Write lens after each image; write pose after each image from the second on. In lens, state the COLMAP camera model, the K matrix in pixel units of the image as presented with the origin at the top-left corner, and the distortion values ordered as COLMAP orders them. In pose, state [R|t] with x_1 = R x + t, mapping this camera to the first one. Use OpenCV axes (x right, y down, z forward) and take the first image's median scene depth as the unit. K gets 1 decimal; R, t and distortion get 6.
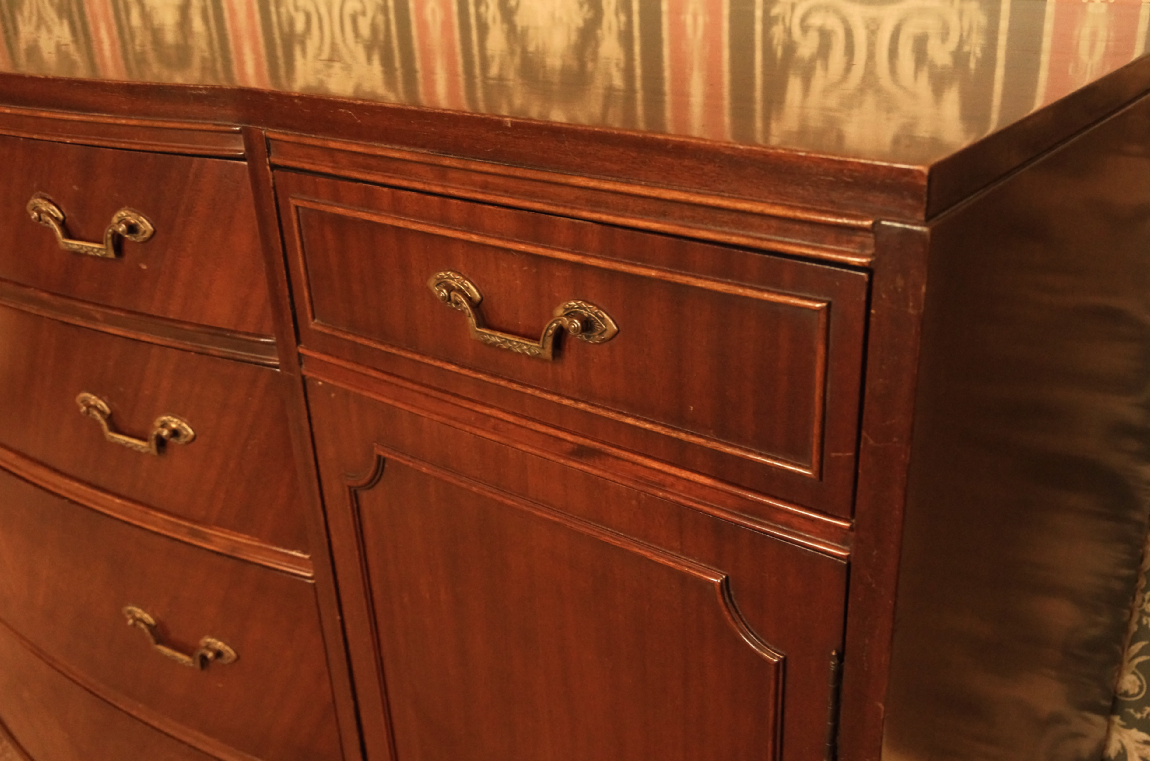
lens RADIAL K [[1178.8, 0, 567.8], [0, 1178.8, 374.6], [0, 0, 1]] dist [-0.015510, 0.000000]
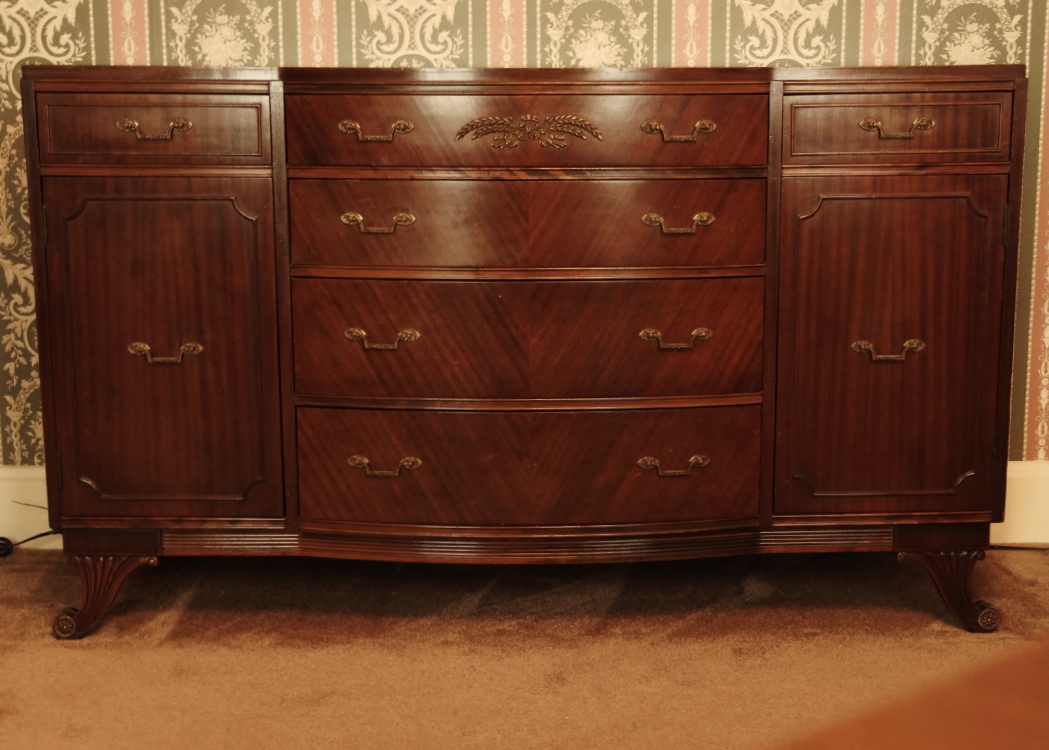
lens RADIAL K [[1587.3, 0, 533.7], [0, 1587.3, 364.8], [0, 0, 1]] dist [-0.005029, 0.000000]
pose [[0.758382, -0.071401, 0.647888, -3.035484], [0.233879, 0.957600, -0.168233, 0.891018], [-0.608405, 0.279113, 0.742926, -1.182748]]
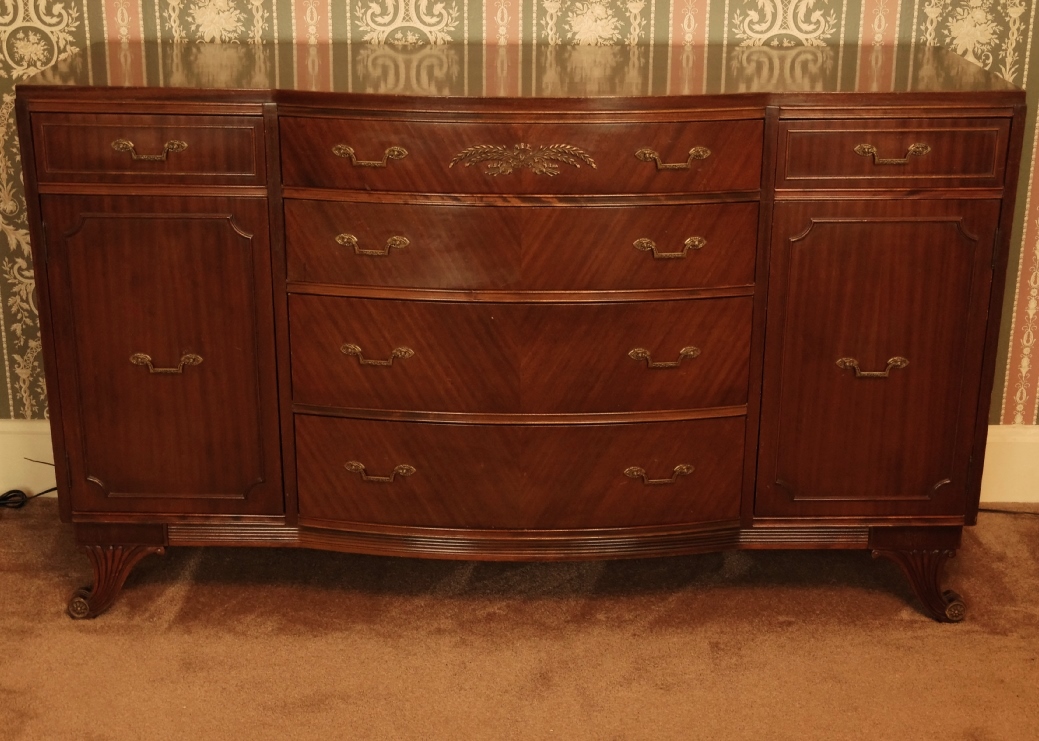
lens RADIAL K [[1572.2, 0, 505.7], [0, 1572.2, 361.7], [0, 0, 1]] dist [-0.005029, 0.000000]
pose [[0.769702, -0.166655, 0.616267, -2.986421], [0.221484, 0.975078, -0.012942, 0.271682], [-0.598751, 0.146454, 0.787431, -1.374929]]
